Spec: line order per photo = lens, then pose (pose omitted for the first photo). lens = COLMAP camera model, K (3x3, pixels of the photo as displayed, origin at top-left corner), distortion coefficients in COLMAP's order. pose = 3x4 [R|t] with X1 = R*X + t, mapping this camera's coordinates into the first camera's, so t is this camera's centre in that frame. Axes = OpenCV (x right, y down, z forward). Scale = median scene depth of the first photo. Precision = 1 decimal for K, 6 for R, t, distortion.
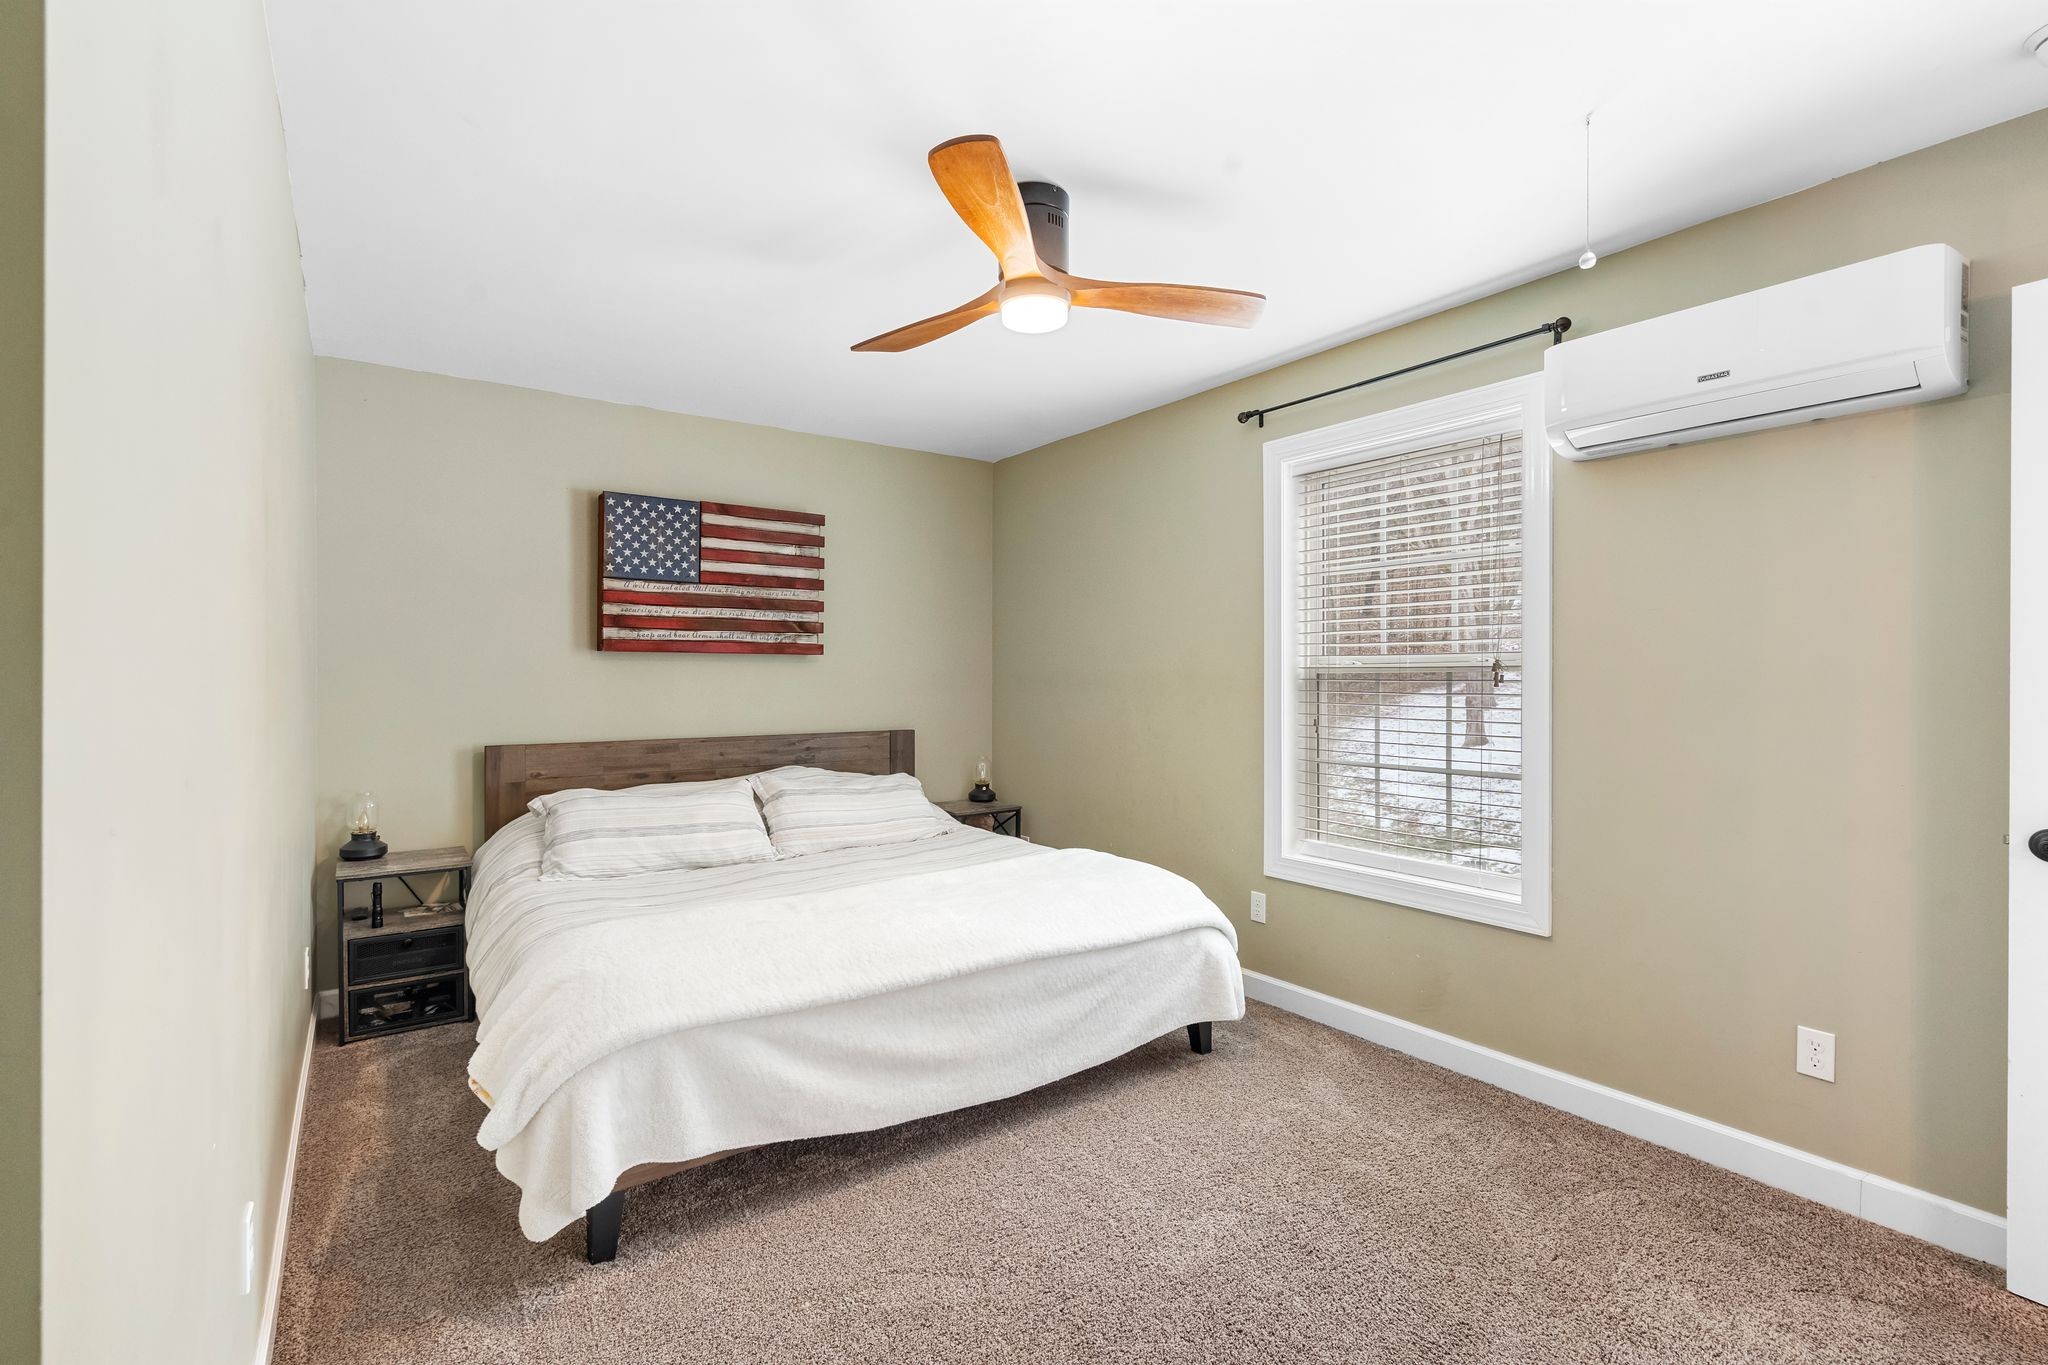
lens RADIAL K [[922.2, 0, 1015.7], [0, 922.2, 678.0], [0, 0, 1]] dist [0.000854, 0.000380]
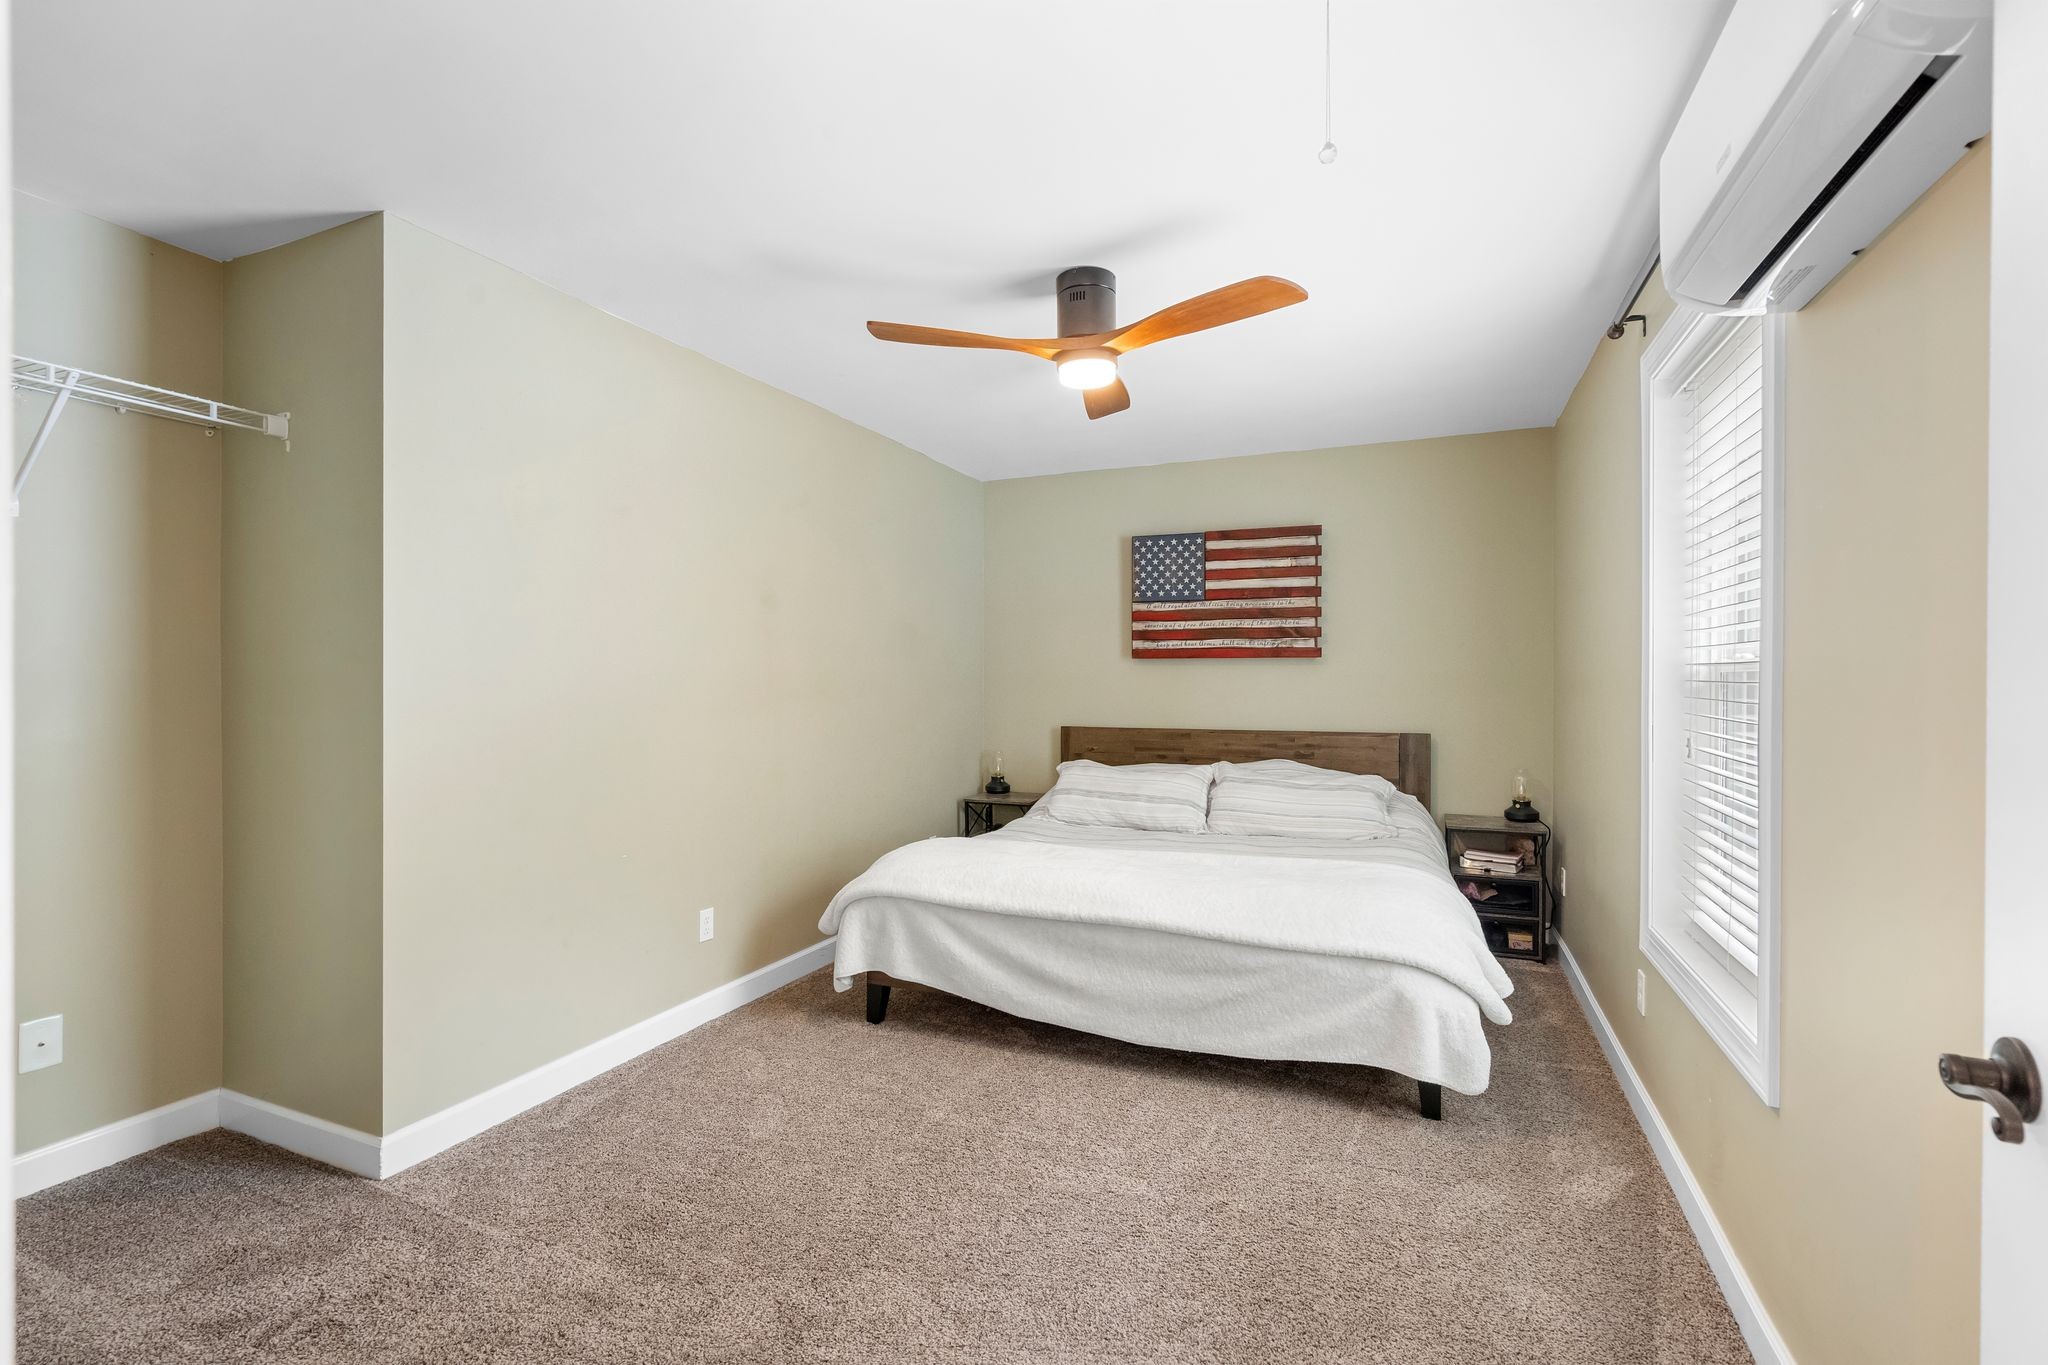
lens RADIAL K [[922.2, 0, 1015.7], [0, 922.2, 678.0], [0, 0, 1]] dist [0.000854, 0.000380]
pose [[0.518244, 0.000099, -0.855233, 0.565356], [-0.000926, 0.999999, -0.000446, -0.000813], [0.855232, 0.001023, 0.518244, 0.171994]]
